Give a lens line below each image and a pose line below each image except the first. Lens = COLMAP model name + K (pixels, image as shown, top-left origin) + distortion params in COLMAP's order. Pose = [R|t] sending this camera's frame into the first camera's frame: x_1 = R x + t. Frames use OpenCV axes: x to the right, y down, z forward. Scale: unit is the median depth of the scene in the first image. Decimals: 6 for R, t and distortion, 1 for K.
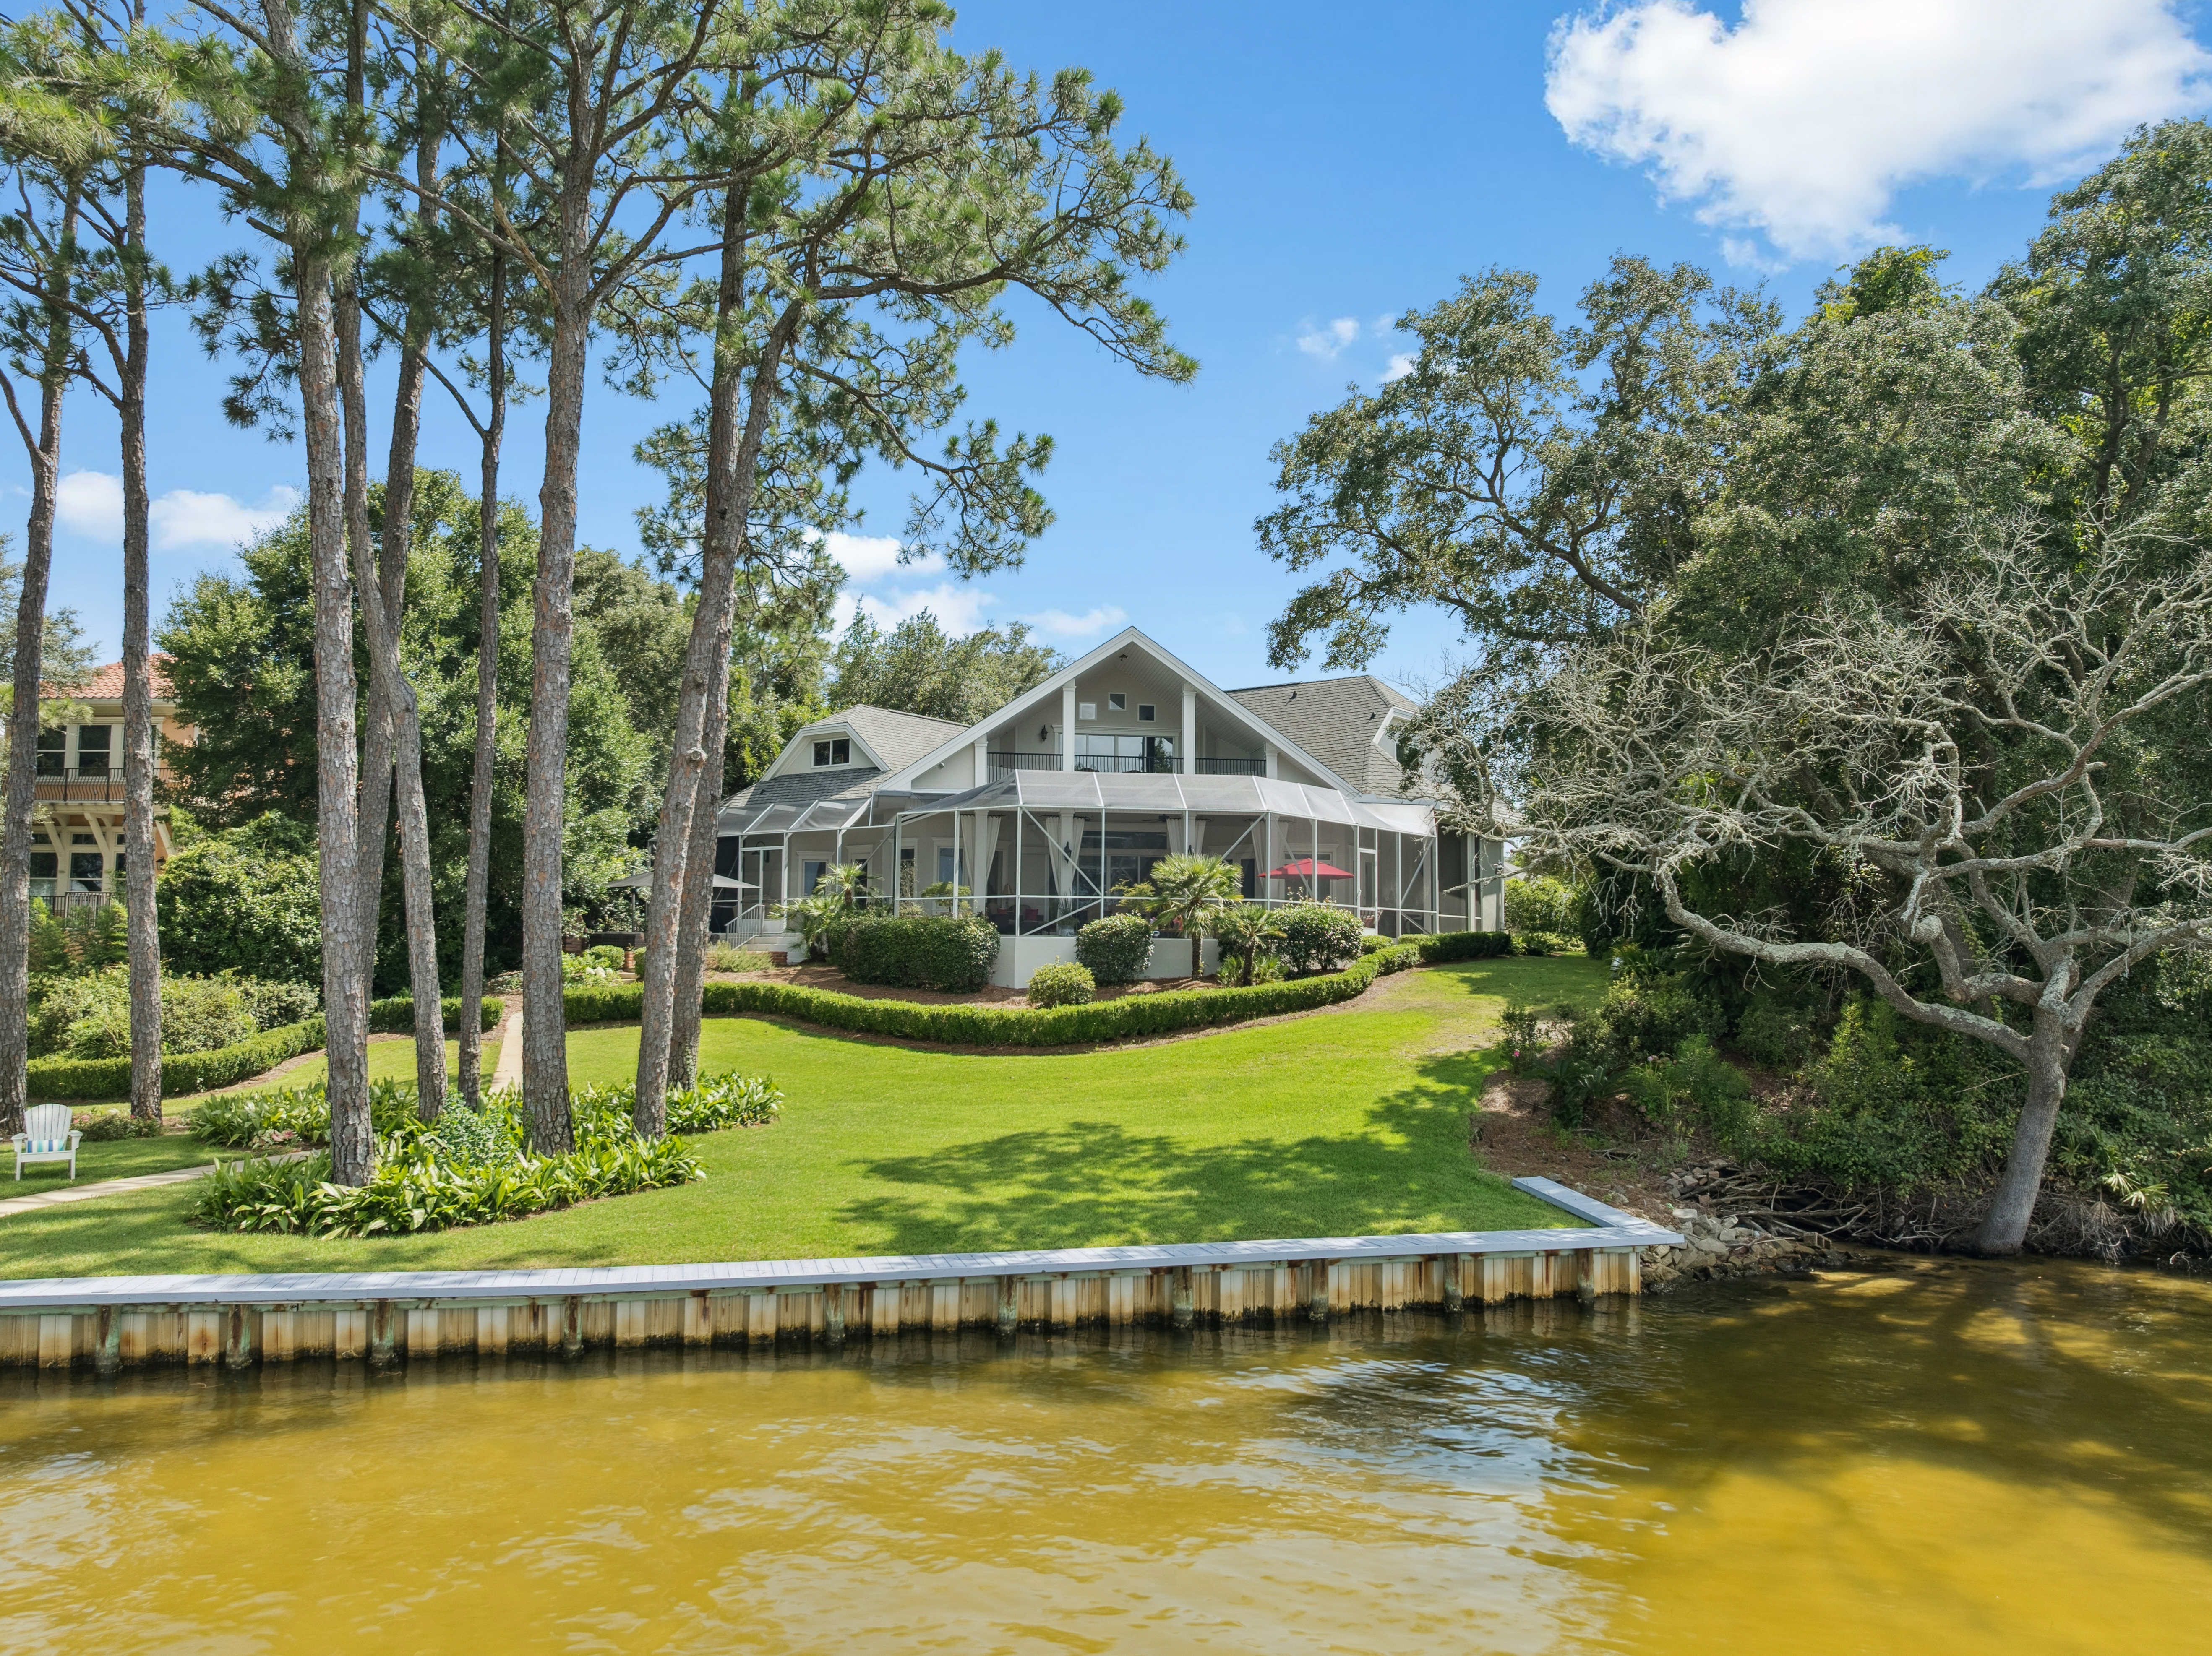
lens RADIAL K [[1541.0, 0, 1106.0], [0, 1541.0, 828.0], [0, 0, 1]] dist [-0.024000, -0.000134]
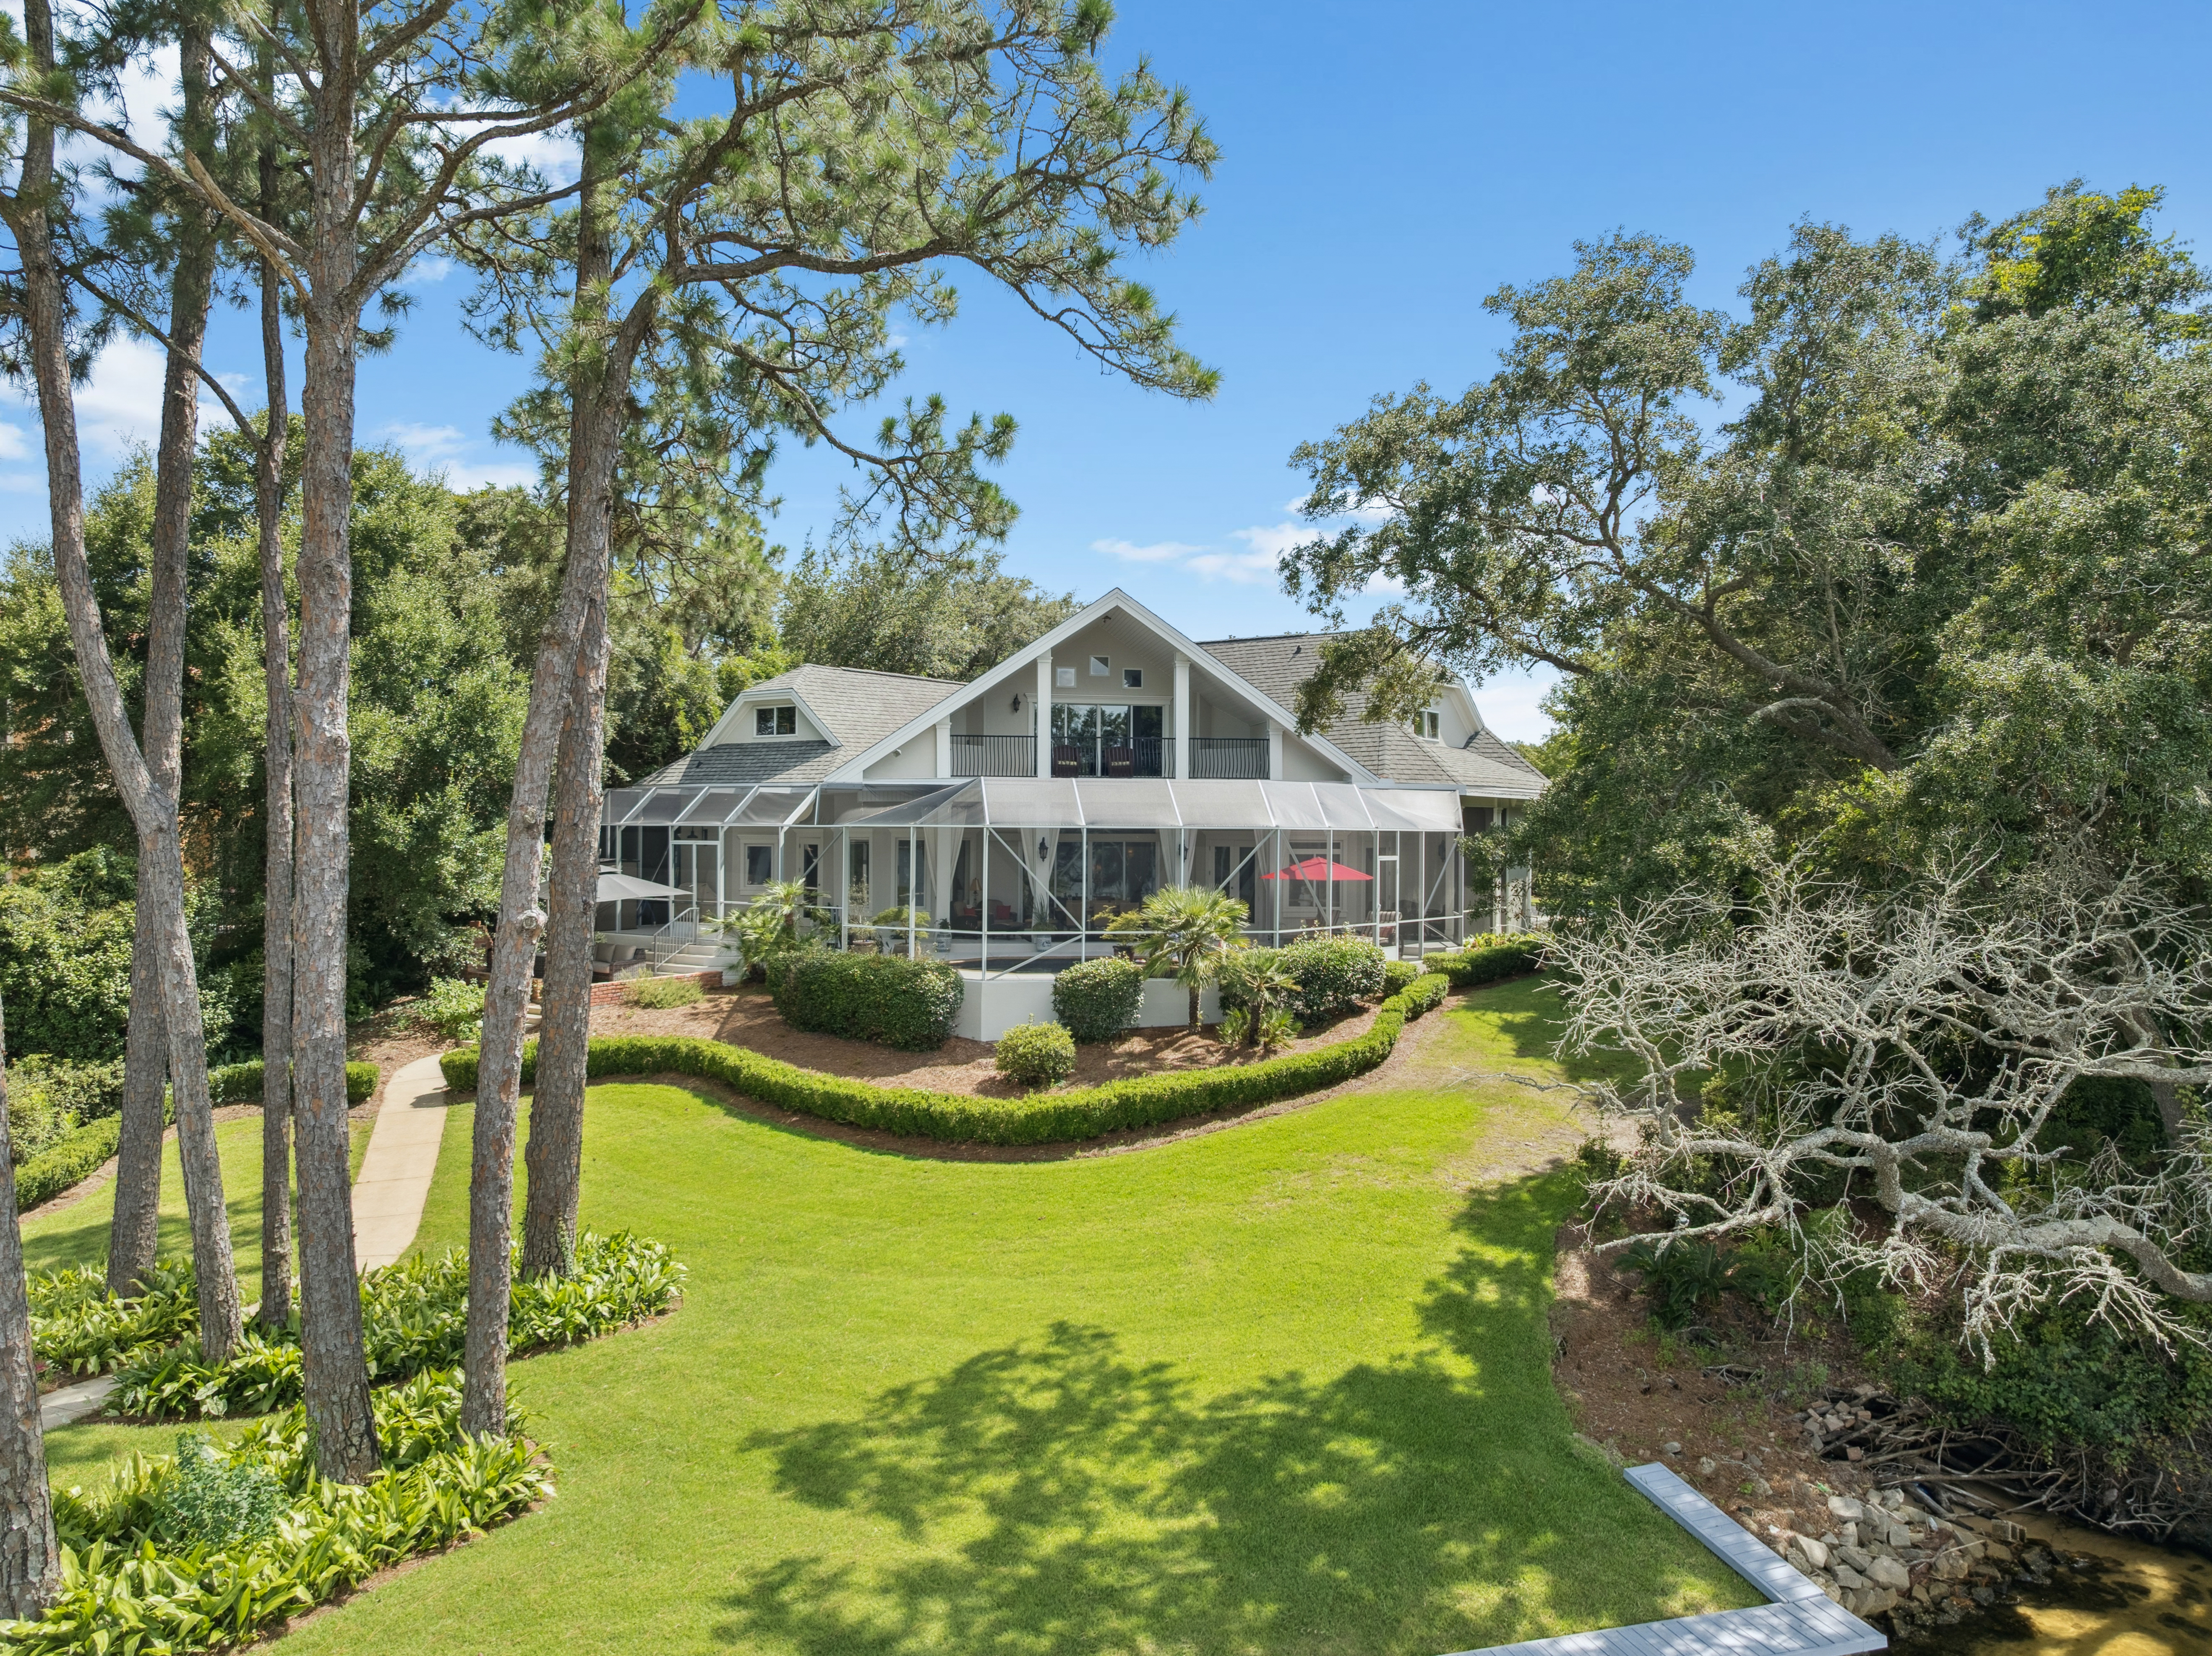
lens RADIAL K [[1555.6, 0, 1101.1], [0, 1555.6, 826.3], [0, 0, 1]] dist [-0.043017, 0.025957]
pose [[0.999951, -0.002088, 0.009676, -0.001017], [0.001293, 0.996677, 0.081450, -0.096595], [-0.009814, -0.081433, 0.996631, 0.169126]]
